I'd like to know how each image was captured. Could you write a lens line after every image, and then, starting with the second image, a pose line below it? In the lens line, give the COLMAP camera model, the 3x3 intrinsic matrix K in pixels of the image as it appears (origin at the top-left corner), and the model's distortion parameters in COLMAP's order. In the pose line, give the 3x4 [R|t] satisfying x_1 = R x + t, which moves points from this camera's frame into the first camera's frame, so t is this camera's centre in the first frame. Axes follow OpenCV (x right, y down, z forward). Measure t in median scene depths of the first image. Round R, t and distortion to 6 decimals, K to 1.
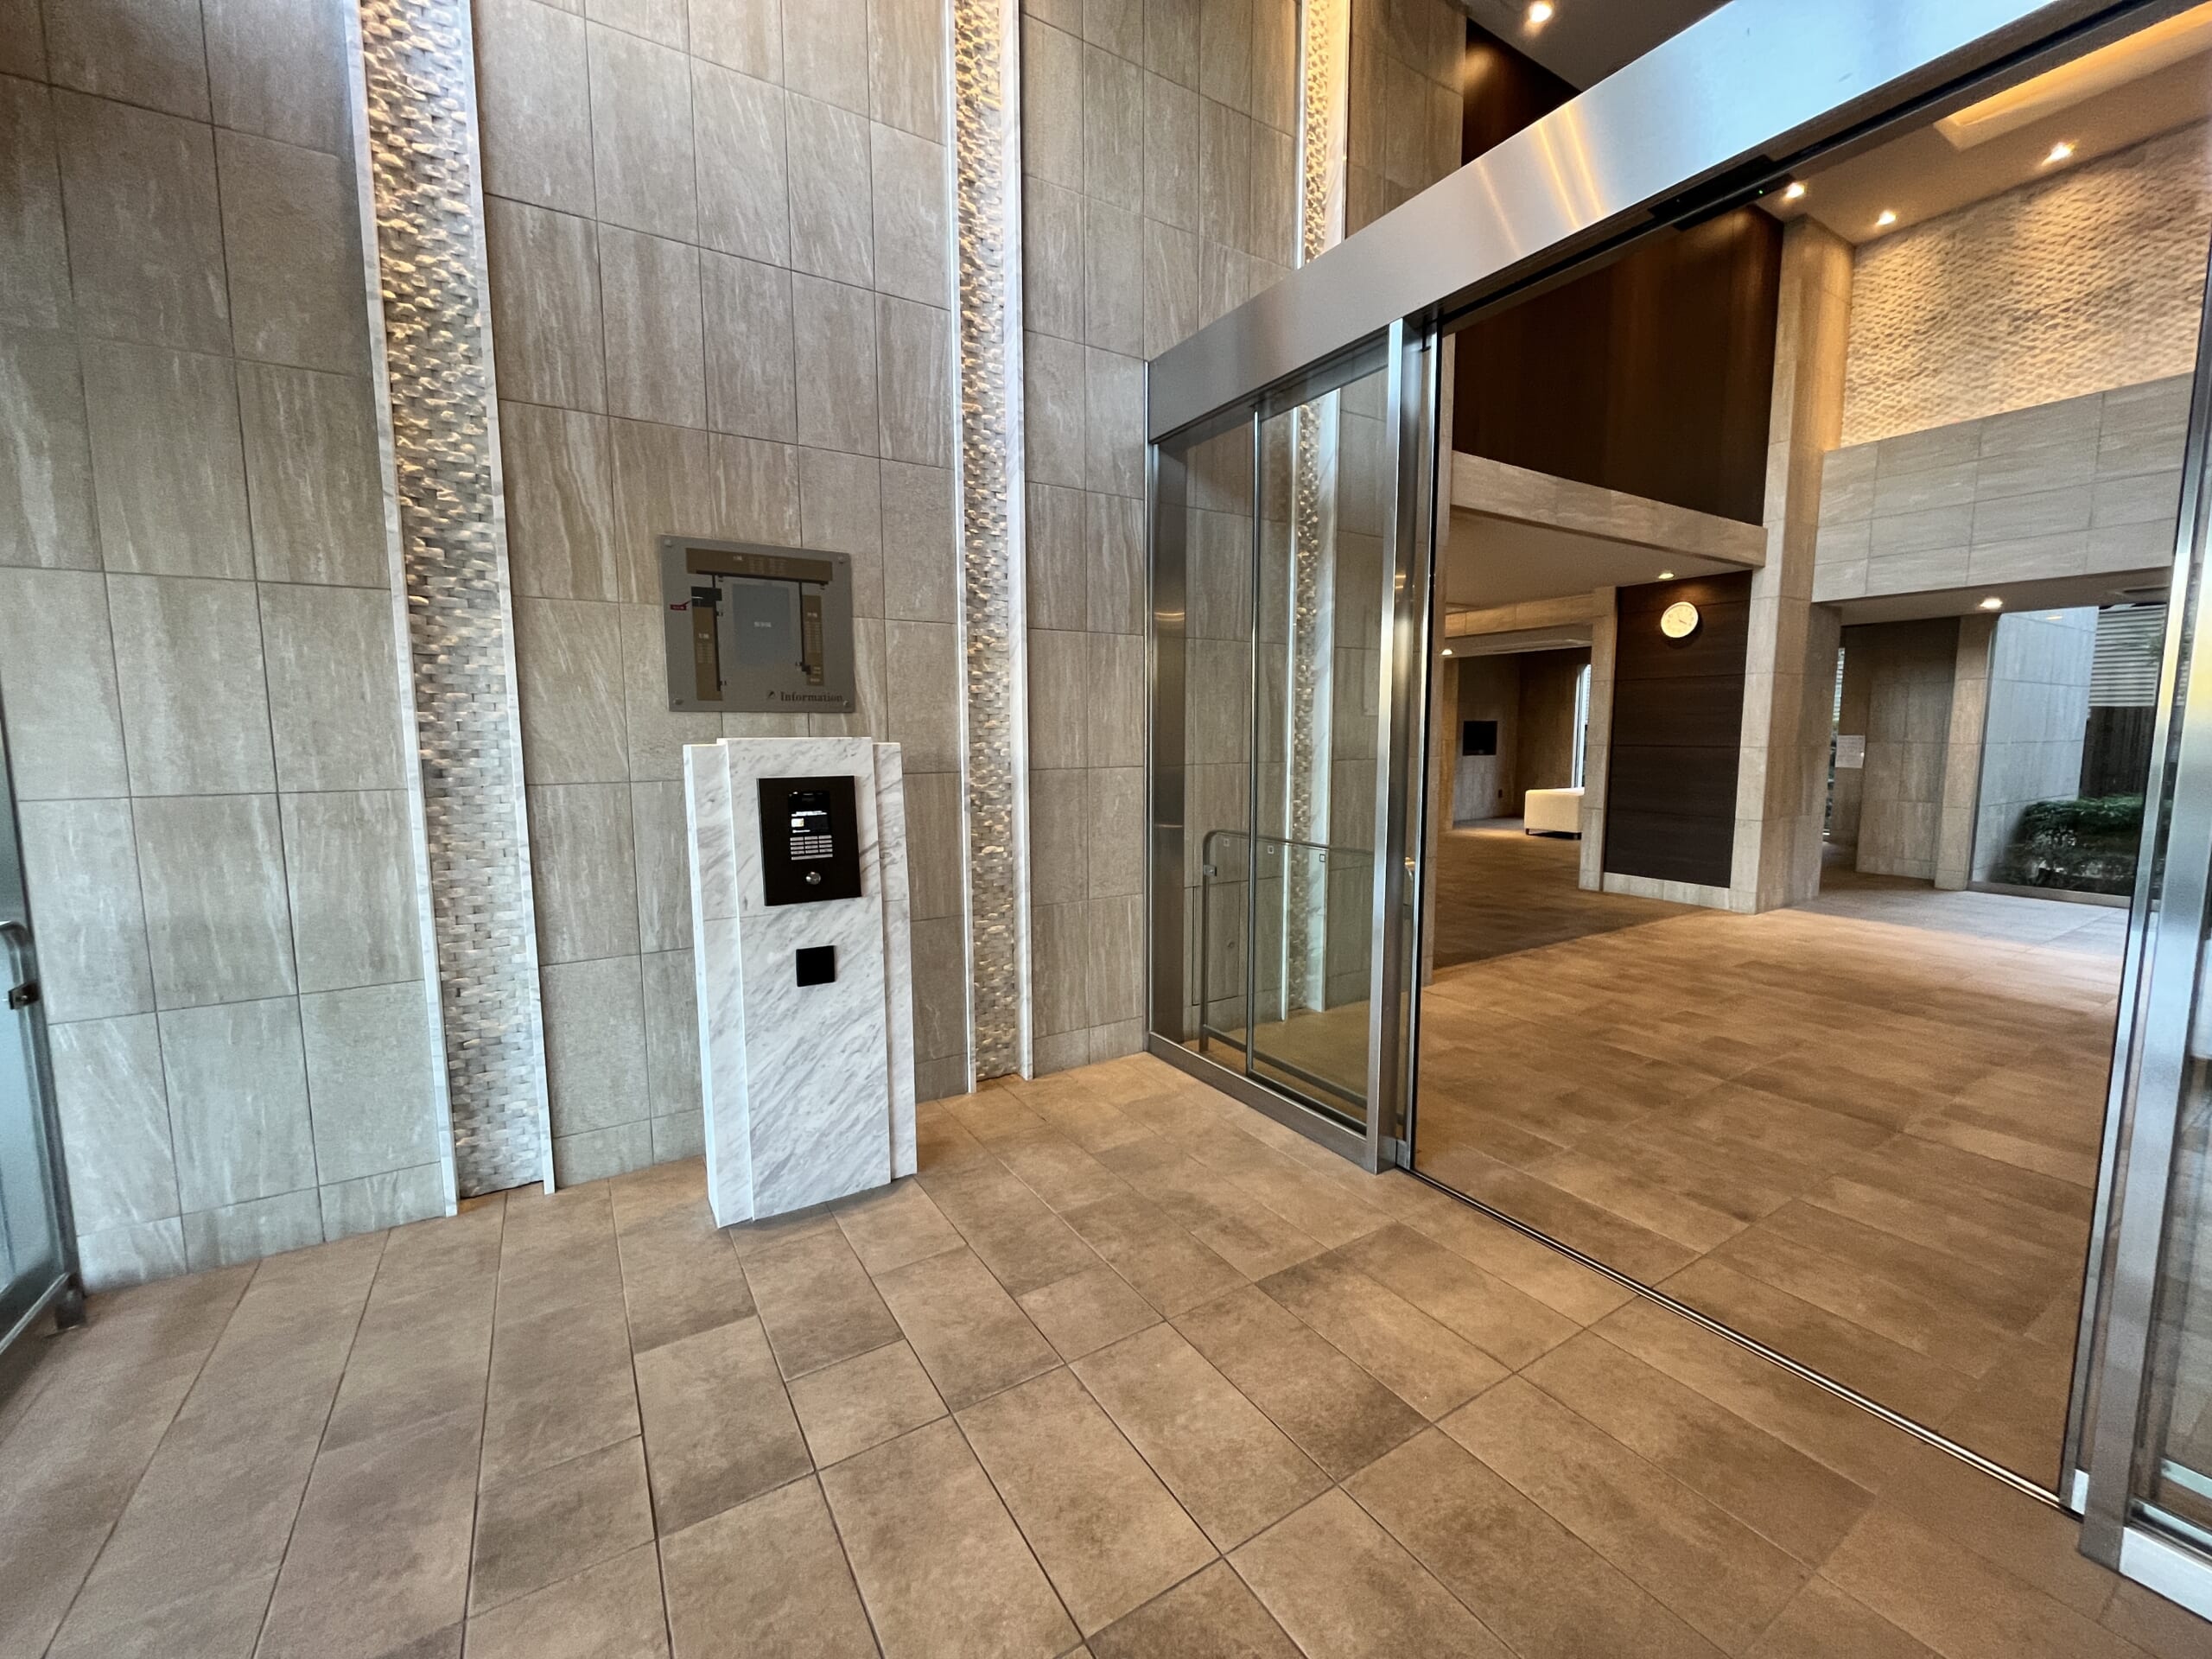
lens RADIAL K [[888.4, 0, 1102.7], [0, 888.4, 835.2], [0, 0, 1]] dist [-0.000599, -0.000285]
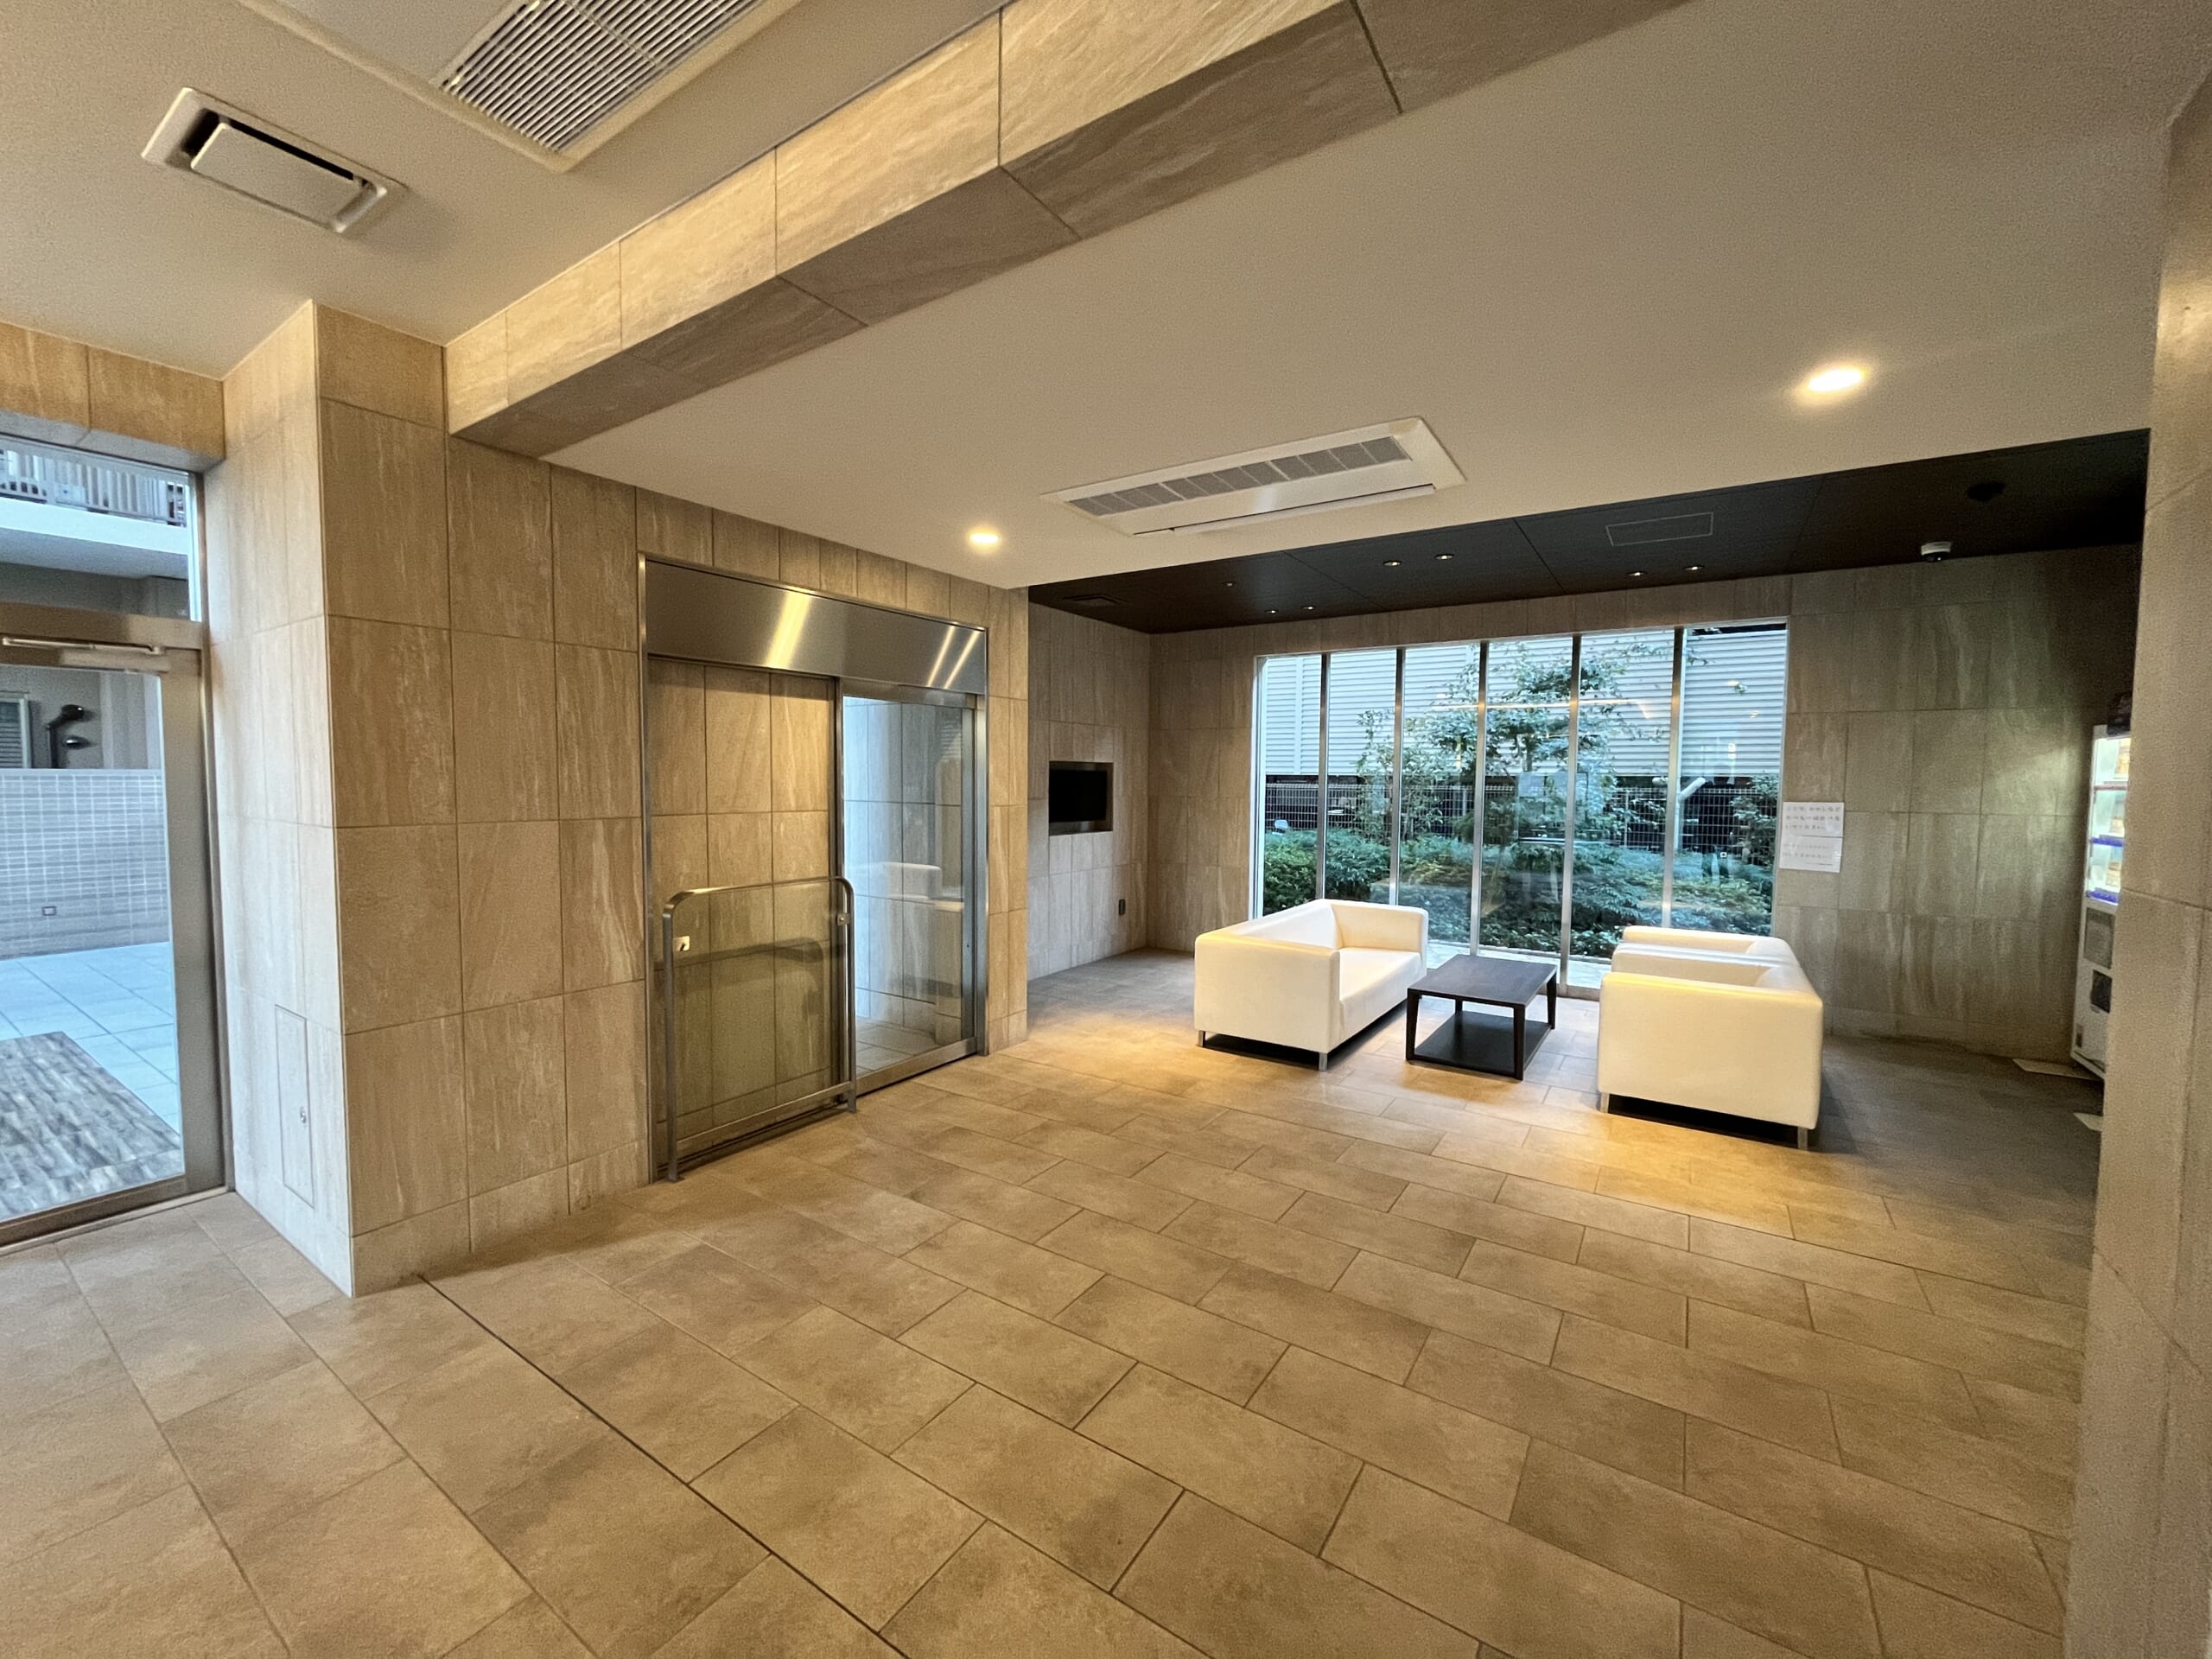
lens RADIAL K [[888.4, 0, 1109.4], [0, 888.4, 824.5], [0, 0, 1]] dist [-0.000599, -0.000285]
pose [[0.906647, -0.017879, 0.421512, 0.236367], [0.038413, 0.998450, -0.040275, -0.072586], [-0.420139, 0.052706, 0.905928, 0.560304]]
